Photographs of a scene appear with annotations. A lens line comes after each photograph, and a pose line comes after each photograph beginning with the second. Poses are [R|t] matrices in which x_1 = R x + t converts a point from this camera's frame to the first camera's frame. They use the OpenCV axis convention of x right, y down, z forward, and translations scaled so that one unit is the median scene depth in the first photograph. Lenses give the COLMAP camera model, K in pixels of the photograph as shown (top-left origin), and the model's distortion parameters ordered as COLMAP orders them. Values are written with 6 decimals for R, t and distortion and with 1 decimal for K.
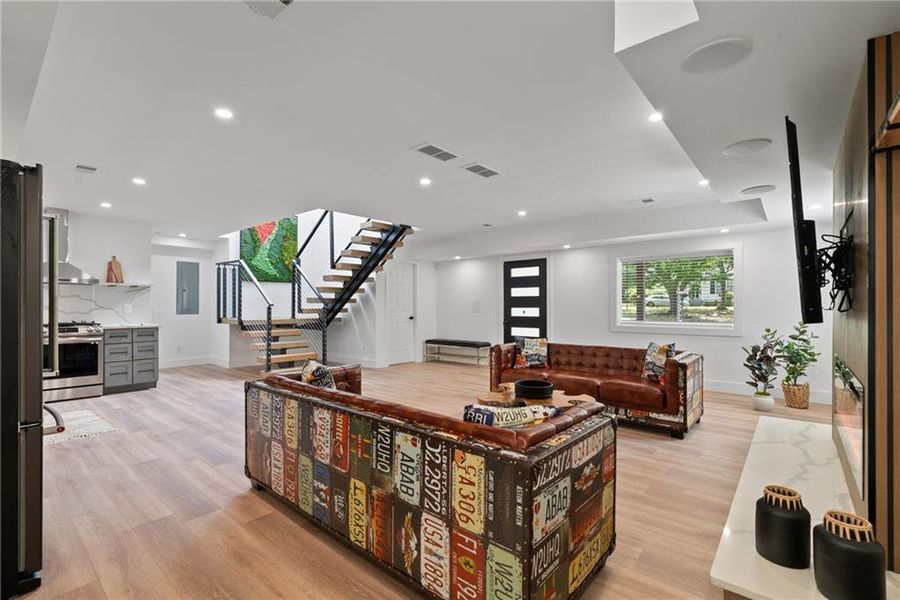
lens RADIAL K [[407.2, 0, 451.4], [0, 407.2, 305.6], [0, 0, 1]] dist [-0.000562, 0.000640]
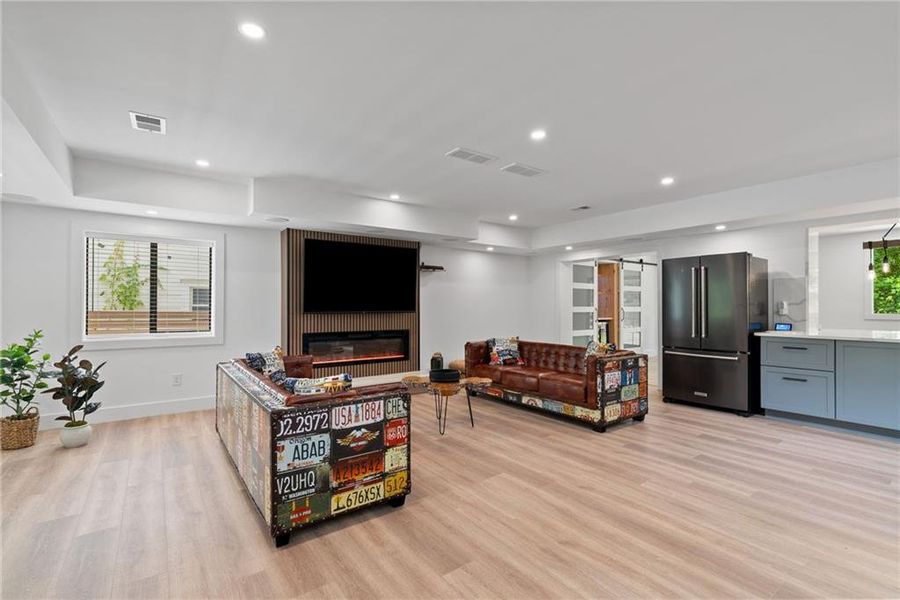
lens RADIAL K [[407.2, 0, 451.4], [0, 407.2, 305.6], [0, 0, 1]] dist [-0.000562, 0.000640]
pose [[-0.973913, 0.002314, 0.226908, -0.059879], [0.001888, 0.999996, -0.002094, -0.003272], [-0.226912, -0.001611, -0.973914, 1.399658]]
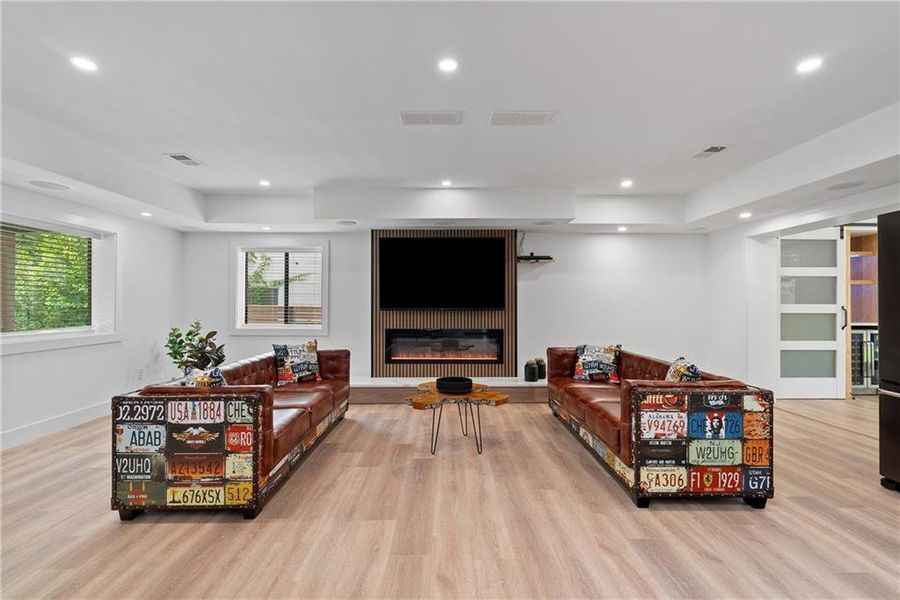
lens RADIAL K [[408.3, 0, 450.0], [0, 408.3, 300.0], [0, 0, 1]] dist [-0.001370, 0.001100]
pose [[-0.657636, 0.006524, 0.753307, -0.365534], [-0.000312, 0.999960, -0.008933, -0.002705], [-0.753335, -0.006110, -0.657608, 1.080861]]
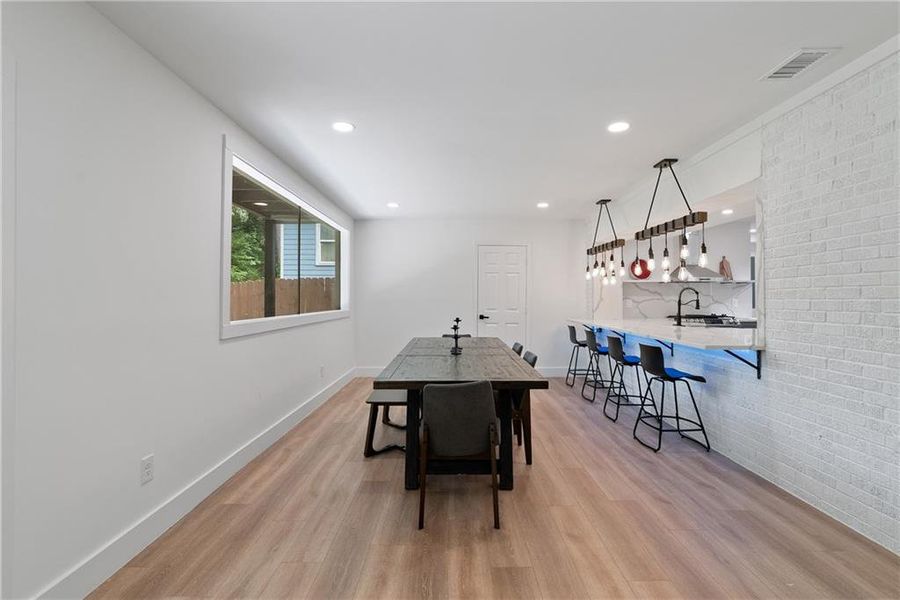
lens RADIAL K [[425.6, 0, 451.3], [0, 425.6, 292.3], [0, 0, 1]] dist [0.000862, 0.000563]
pose [[0.654108, -0.009950, -0.756336, -0.498318], [0.001847, 0.999932, -0.011557, -0.011740], [0.756399, 0.006163, 0.654082, -0.375534]]
